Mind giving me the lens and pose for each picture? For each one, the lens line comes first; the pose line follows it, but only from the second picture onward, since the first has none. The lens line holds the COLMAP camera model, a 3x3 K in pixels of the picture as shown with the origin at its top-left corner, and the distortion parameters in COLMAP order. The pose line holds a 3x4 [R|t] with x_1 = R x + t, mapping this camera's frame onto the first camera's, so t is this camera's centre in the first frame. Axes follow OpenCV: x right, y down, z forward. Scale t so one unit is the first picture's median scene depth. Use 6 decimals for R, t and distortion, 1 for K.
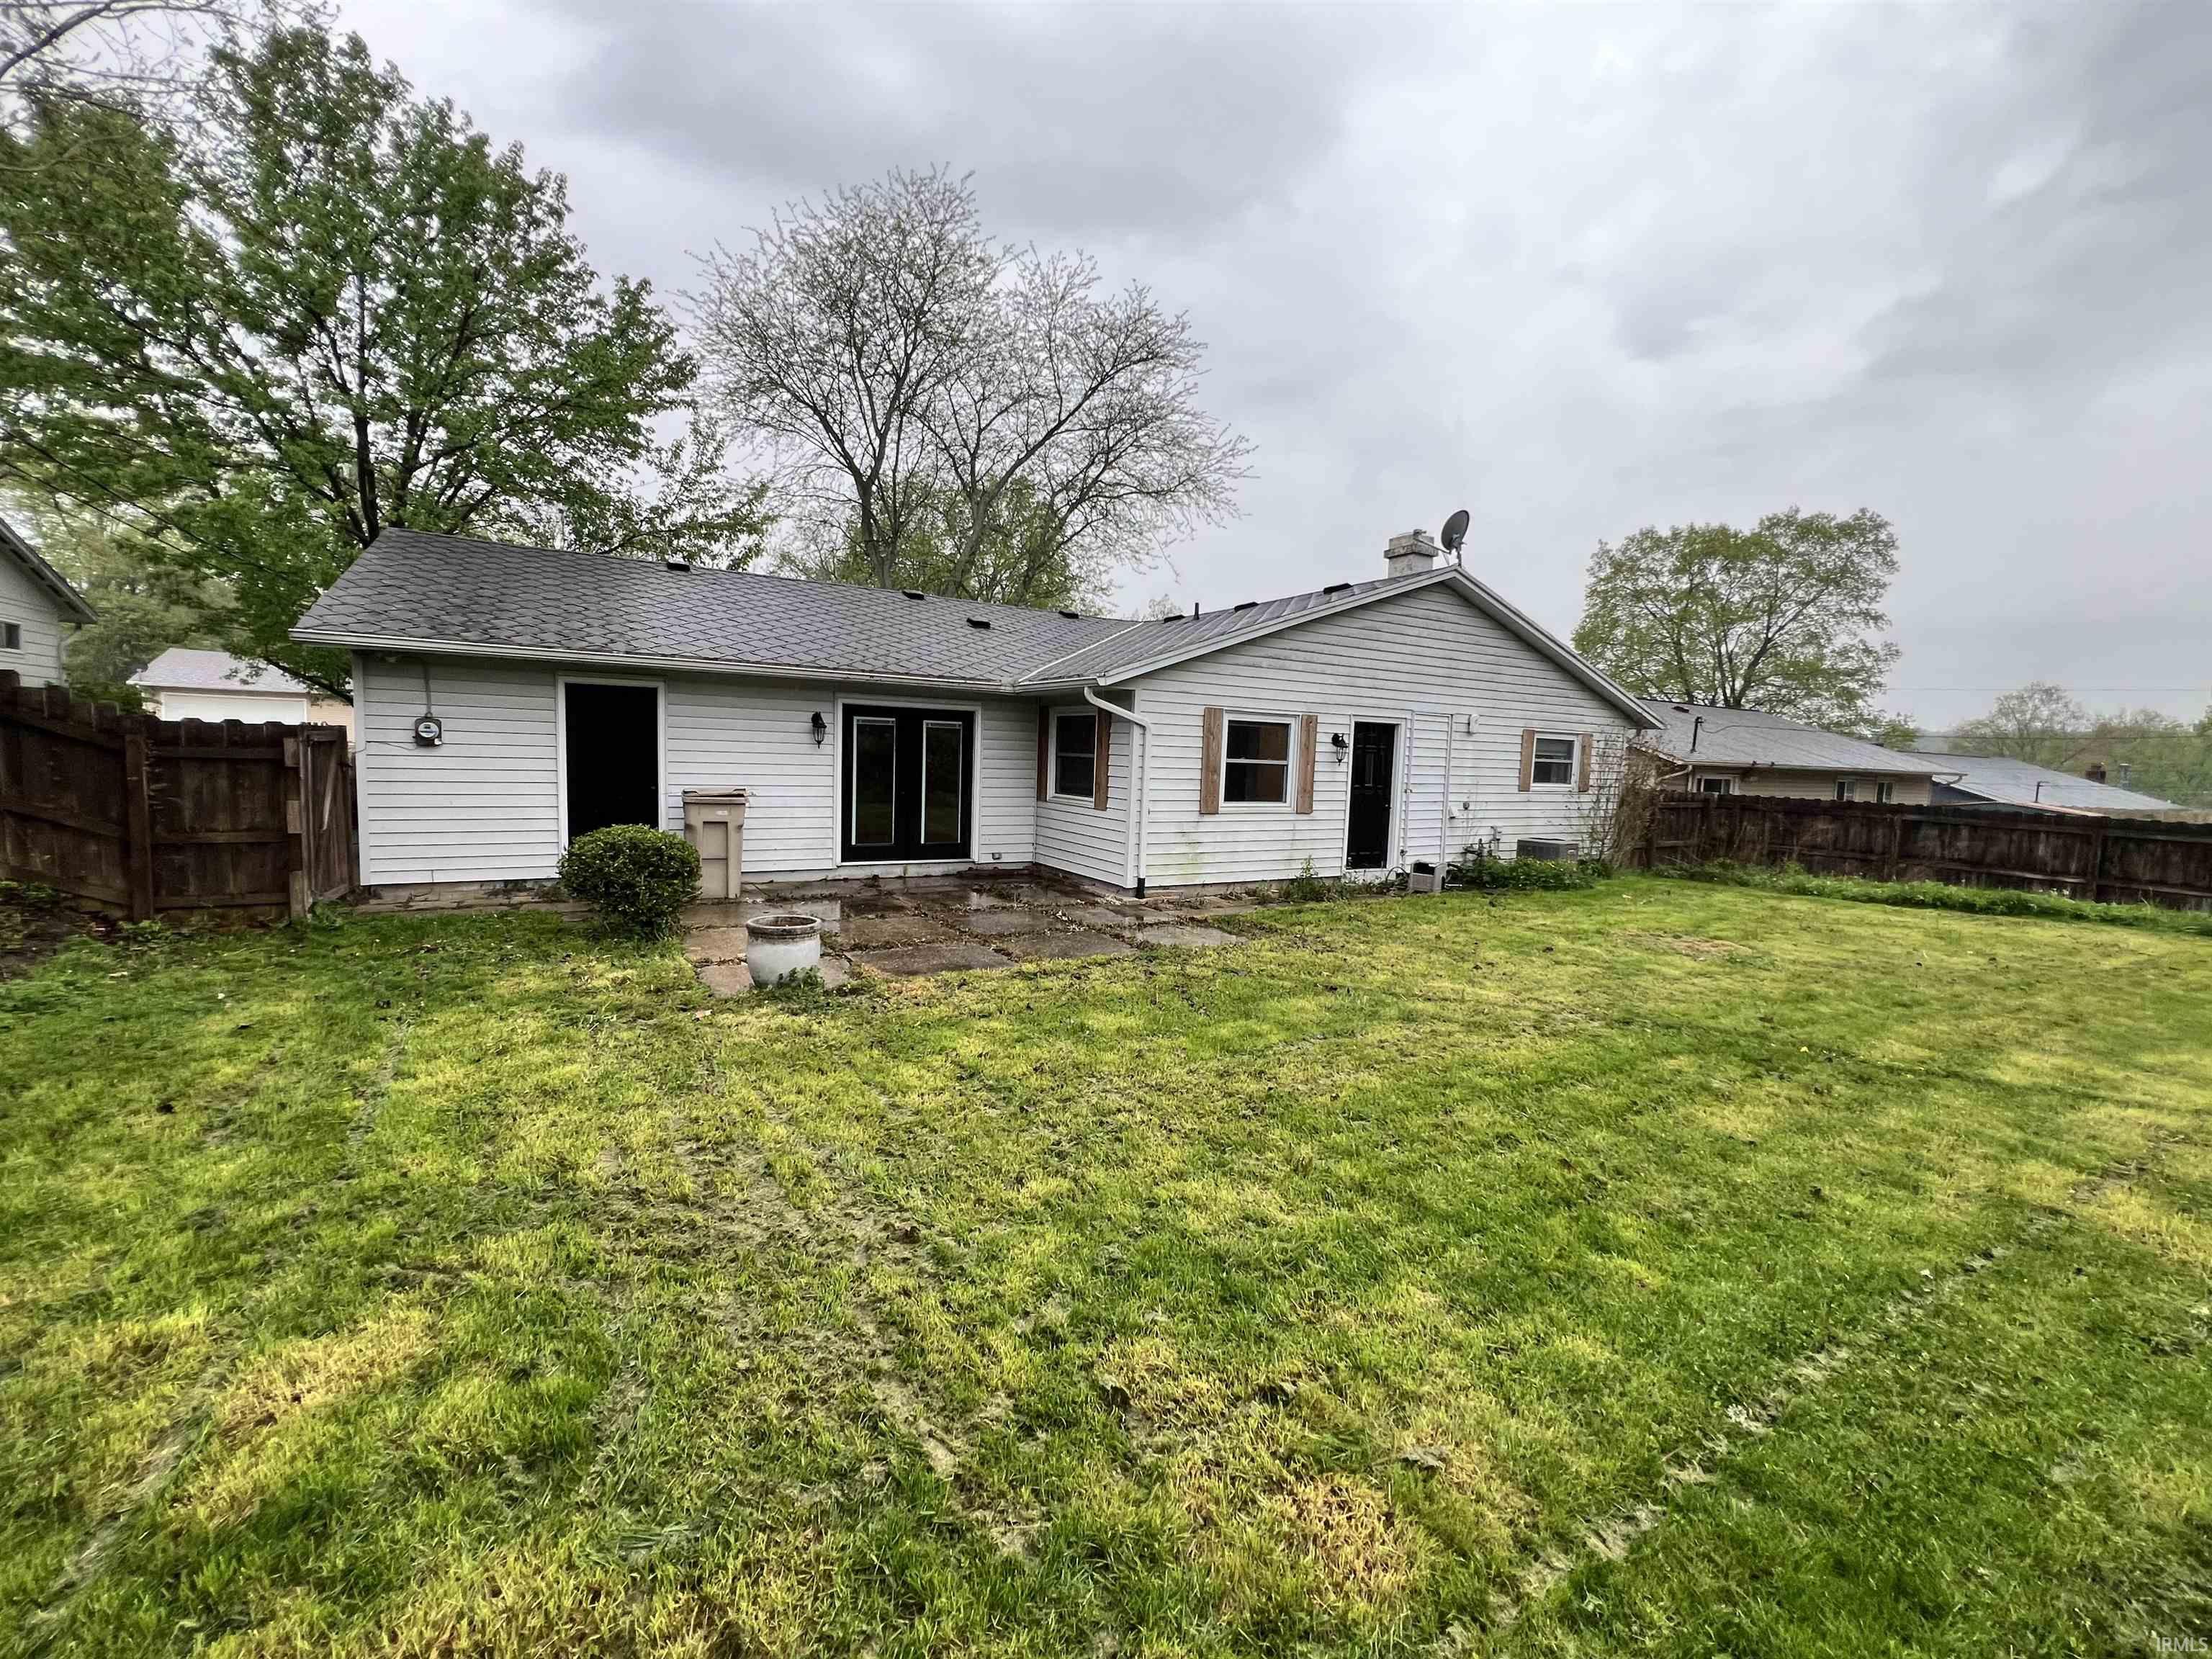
lens RADIAL K [[892.4, 0, 1104.3], [0, 892.4, 836.8], [0, 0, 1]] dist [0.002070, 0.000313]
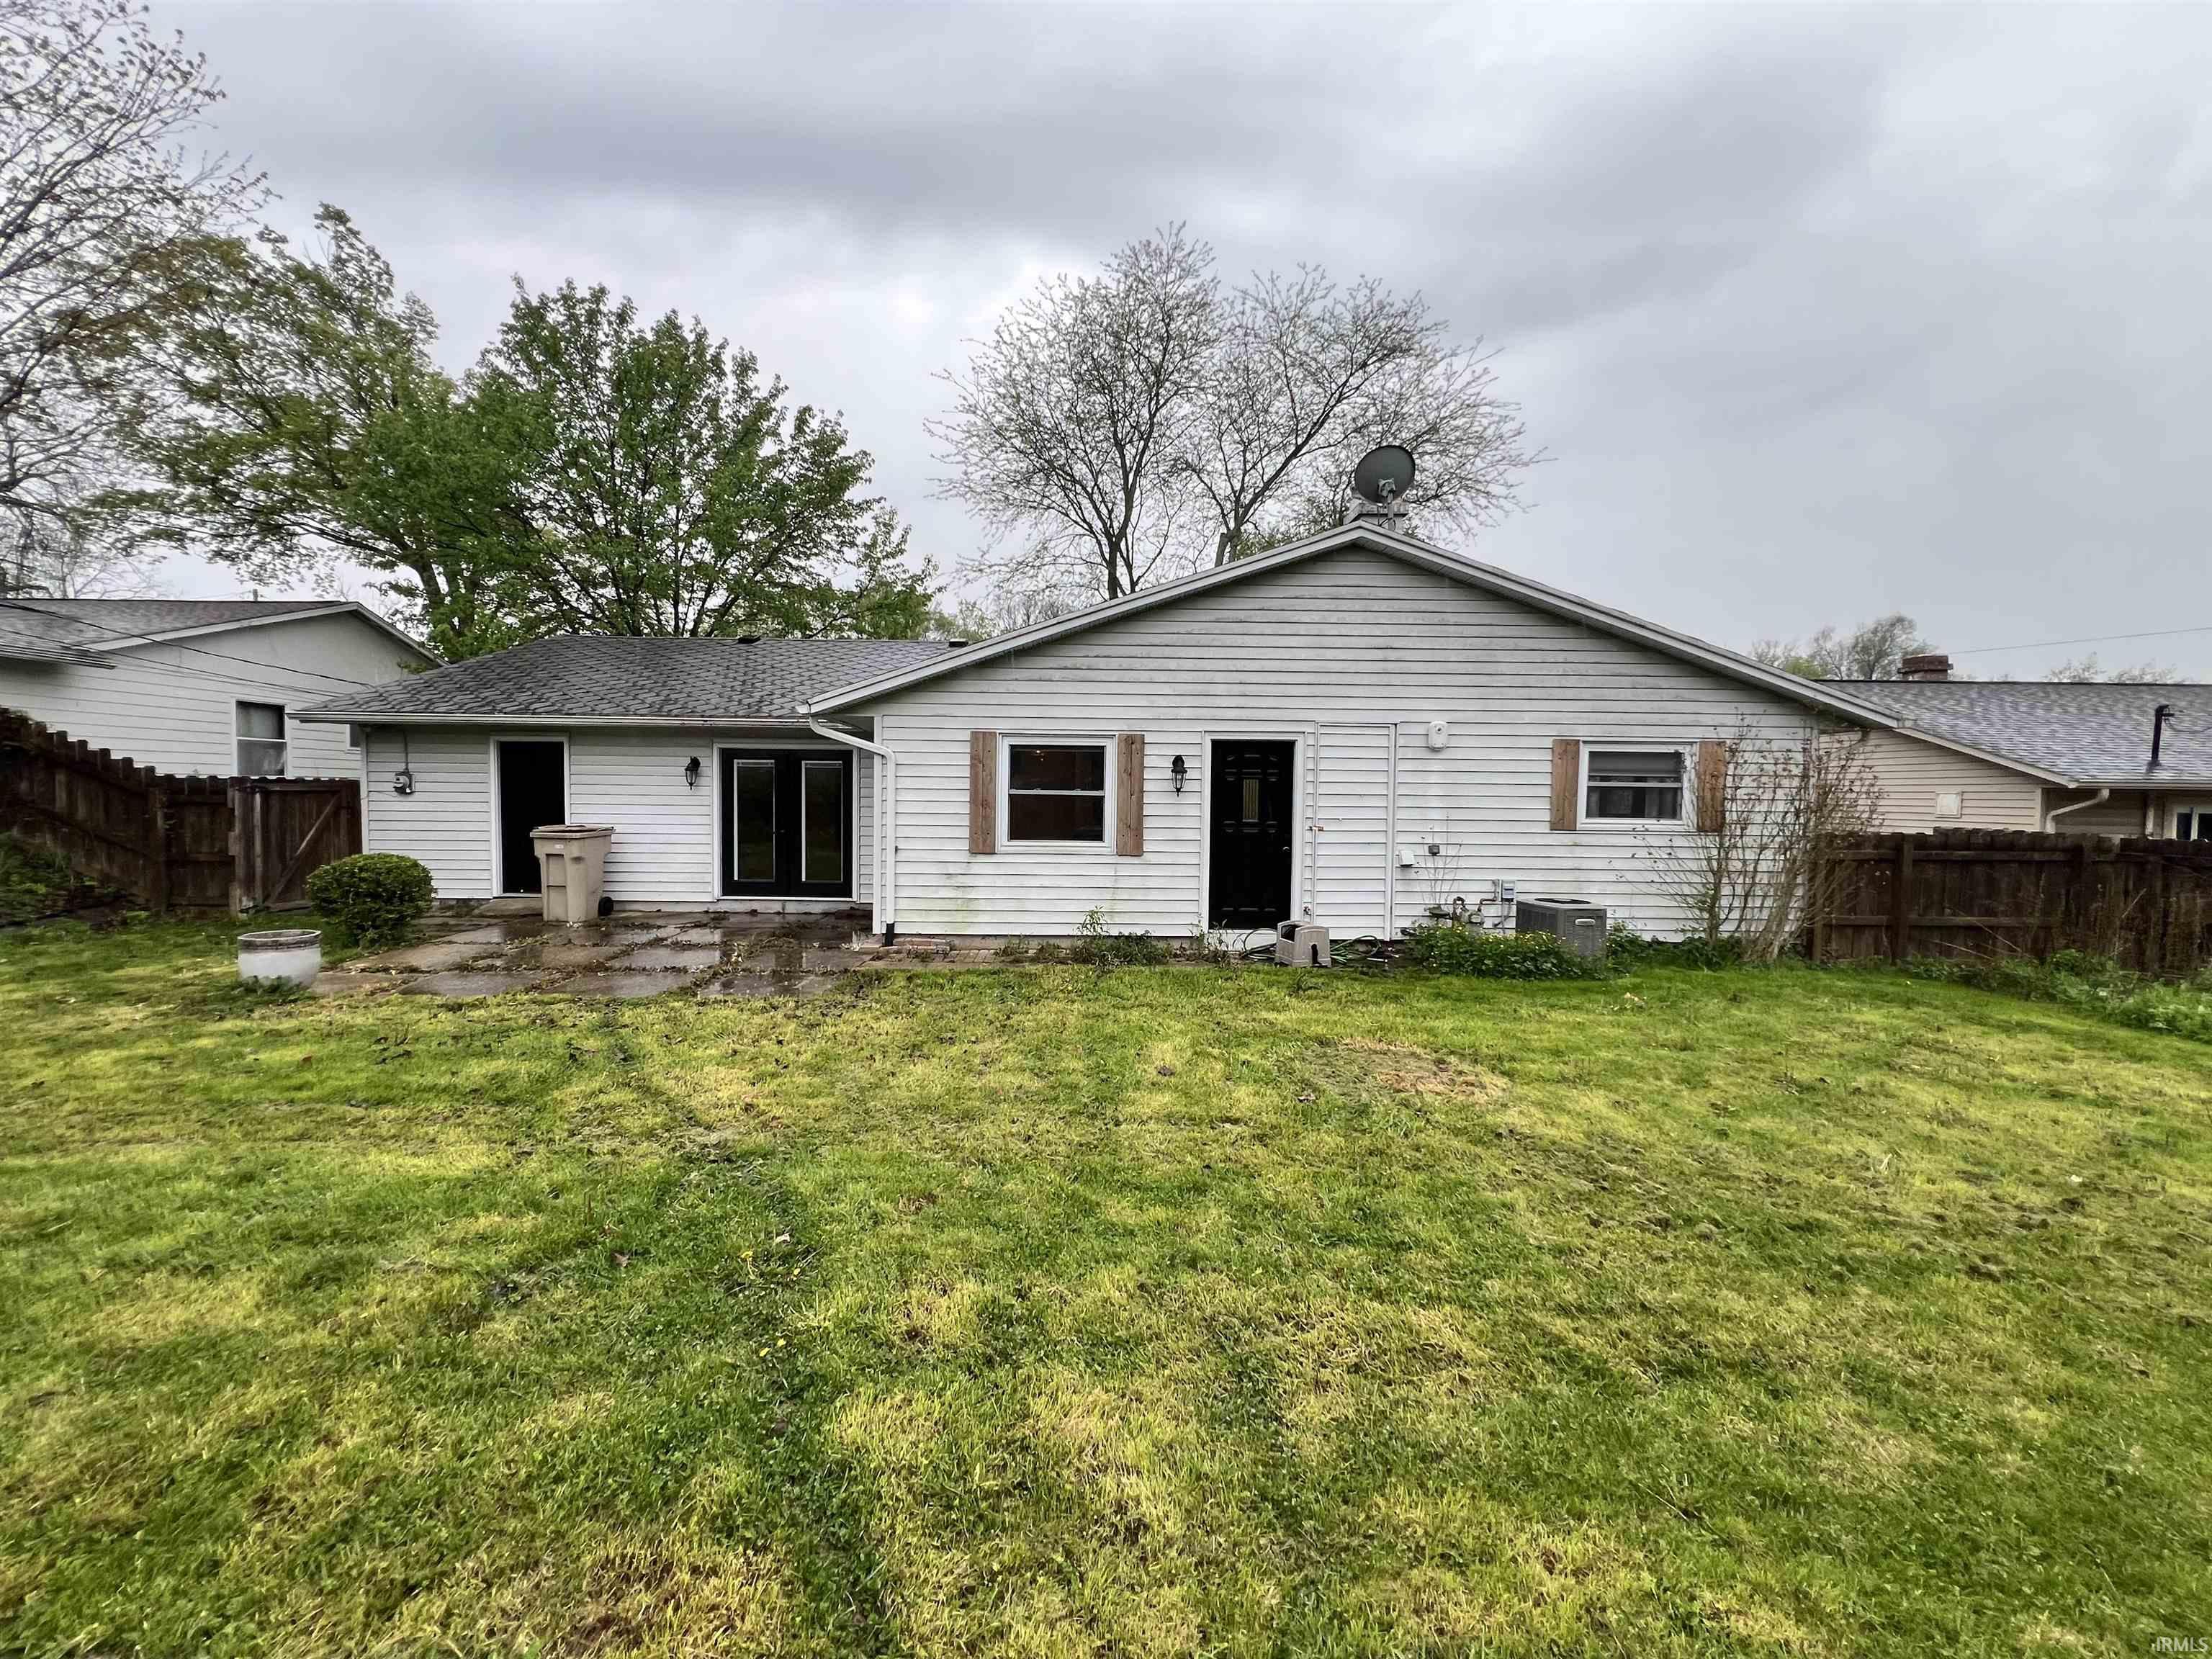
lens RADIAL K [[890.1, 0, 1099.8], [0, 890.1, 825.8], [0, 0, 1]] dist [0.000063, 0.000668]
pose [[0.862872, -0.005253, -0.505395, 0.613882], [-0.030230, 0.997619, -0.061982, -0.002579], [0.504517, 0.068761, 0.860659, 0.296519]]
